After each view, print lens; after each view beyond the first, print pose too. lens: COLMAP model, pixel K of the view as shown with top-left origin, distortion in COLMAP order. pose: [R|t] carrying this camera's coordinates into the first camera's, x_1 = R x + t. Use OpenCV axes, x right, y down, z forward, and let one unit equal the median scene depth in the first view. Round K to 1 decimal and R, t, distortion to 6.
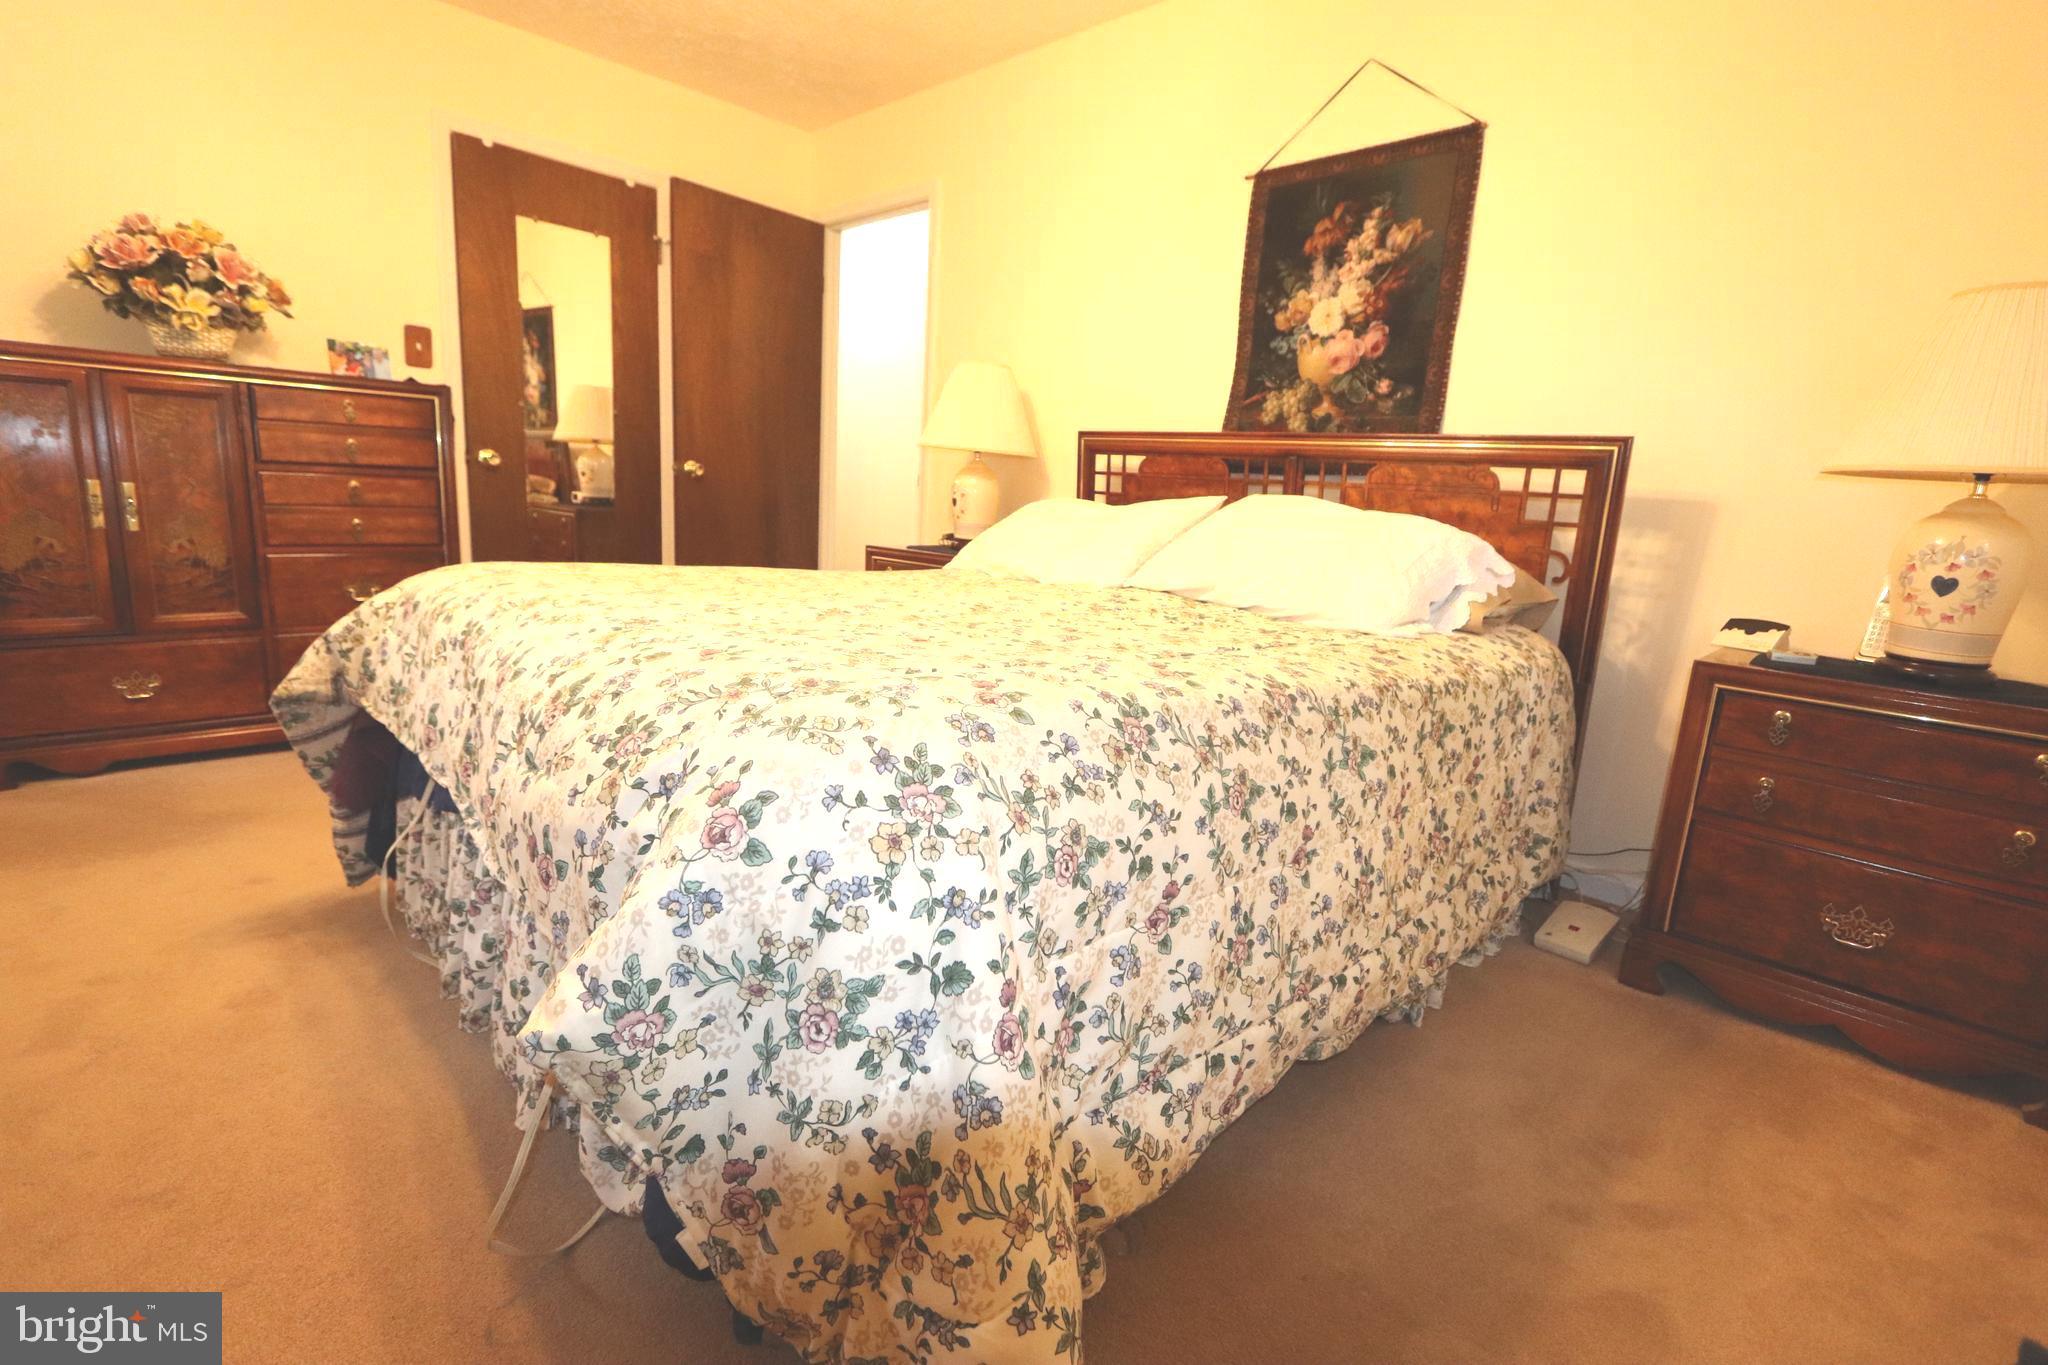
lens RADIAL K [[949.8, 0, 1023.2], [0, 949.8, 679.9], [0, 0, 1]] dist [0.014213, -0.000085]
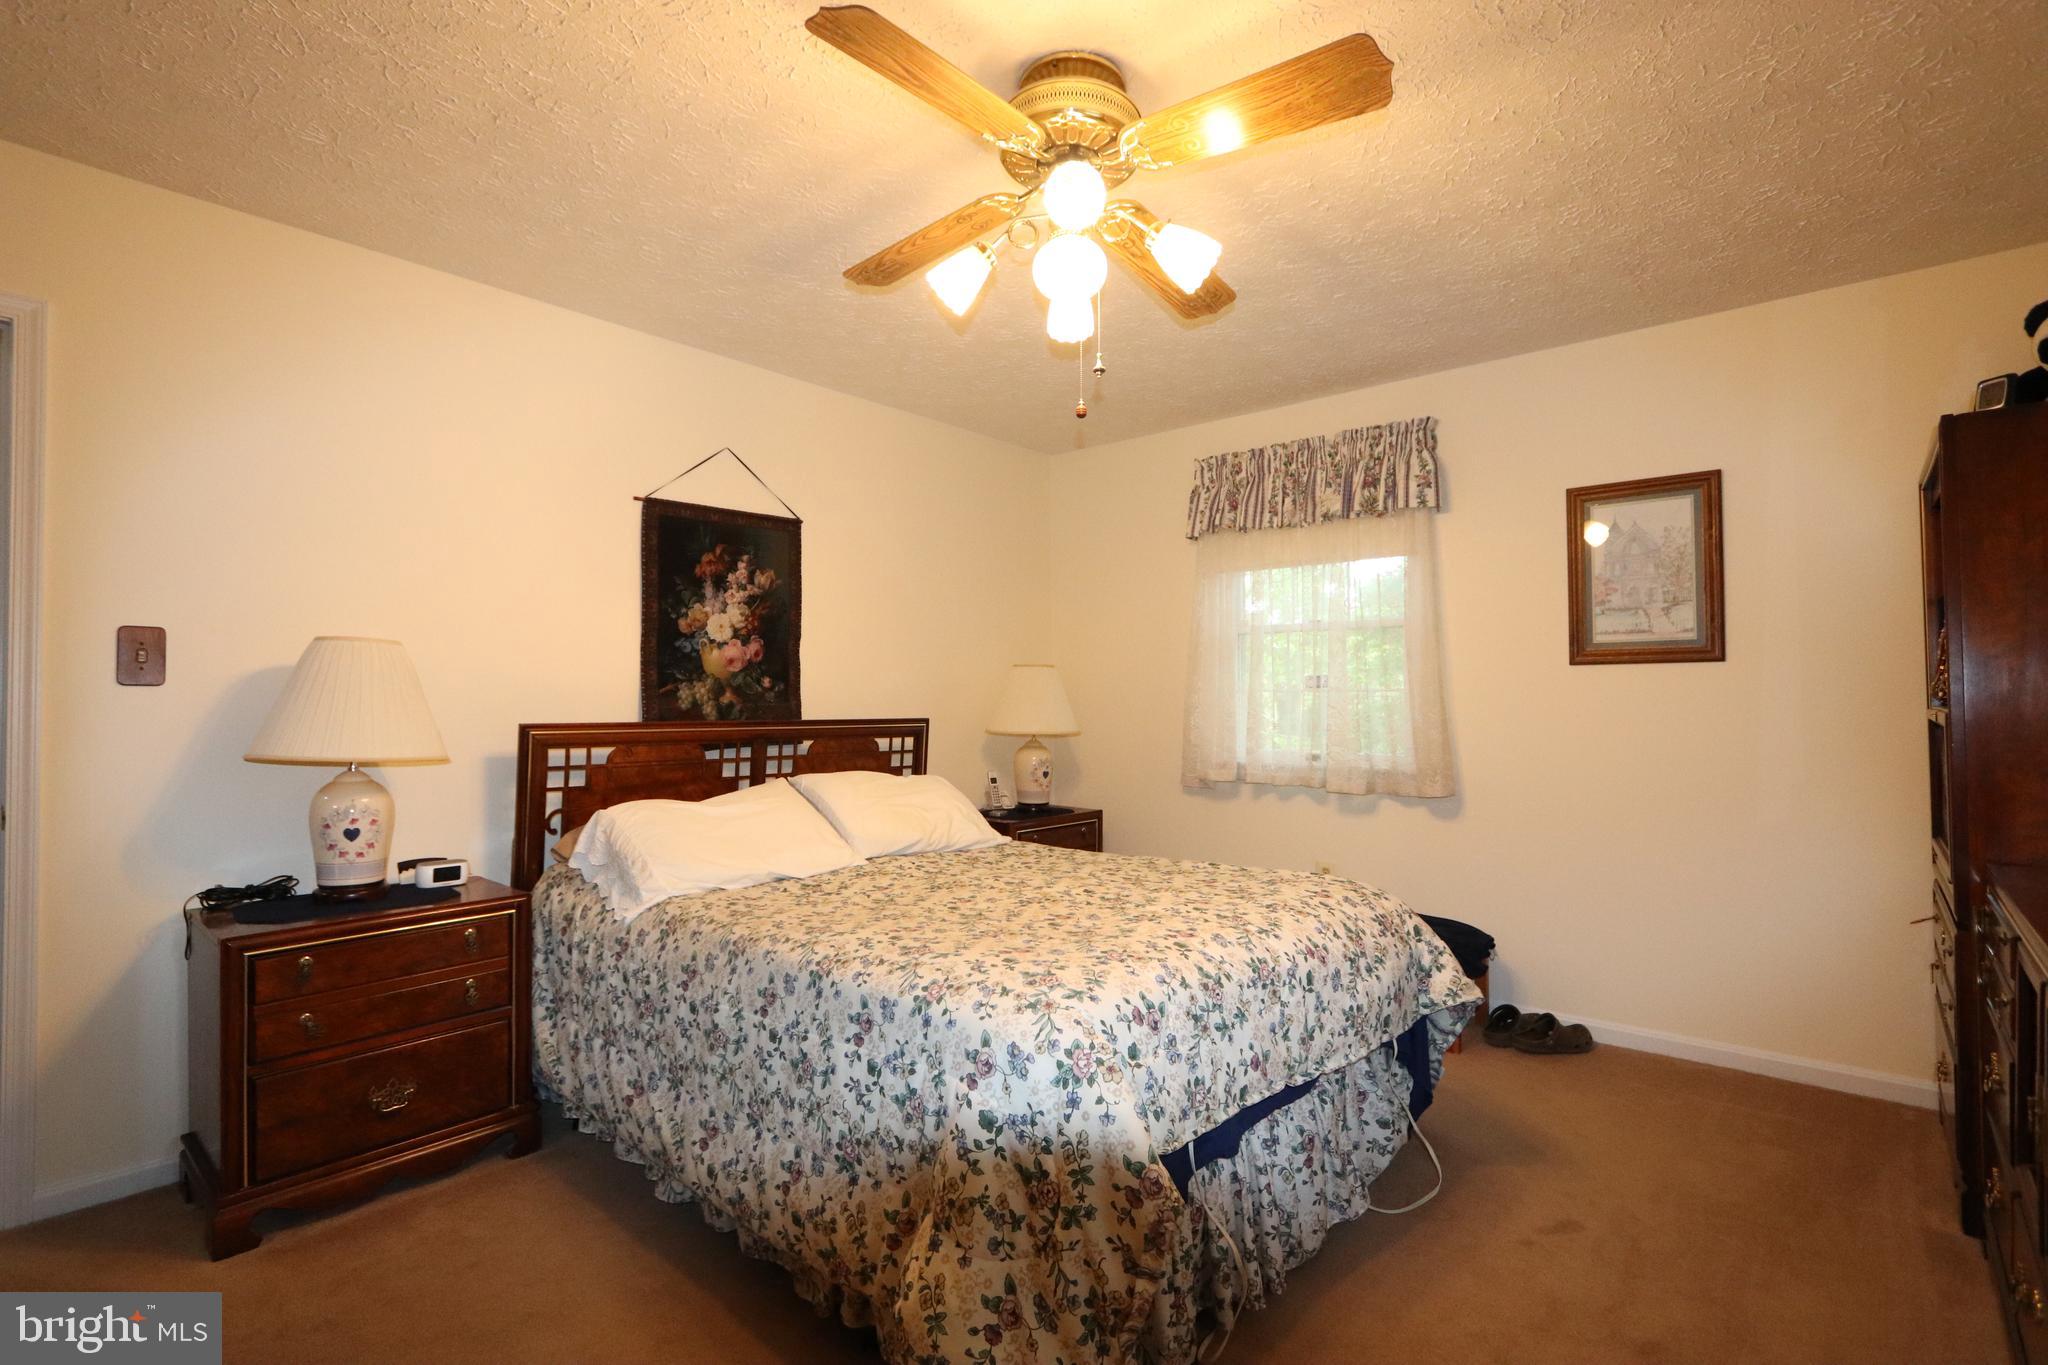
lens RADIAL K [[949.8, 0, 1029.3], [0, 949.8, 693.4], [0, 0, 1]] dist [0.014213, -0.000085]
pose [[-0.040759, -0.049749, 0.997930, -0.960116], [0.202557, 0.977610, 0.057009, -0.284383], [-0.978422, 0.204462, -0.029770, 0.655180]]
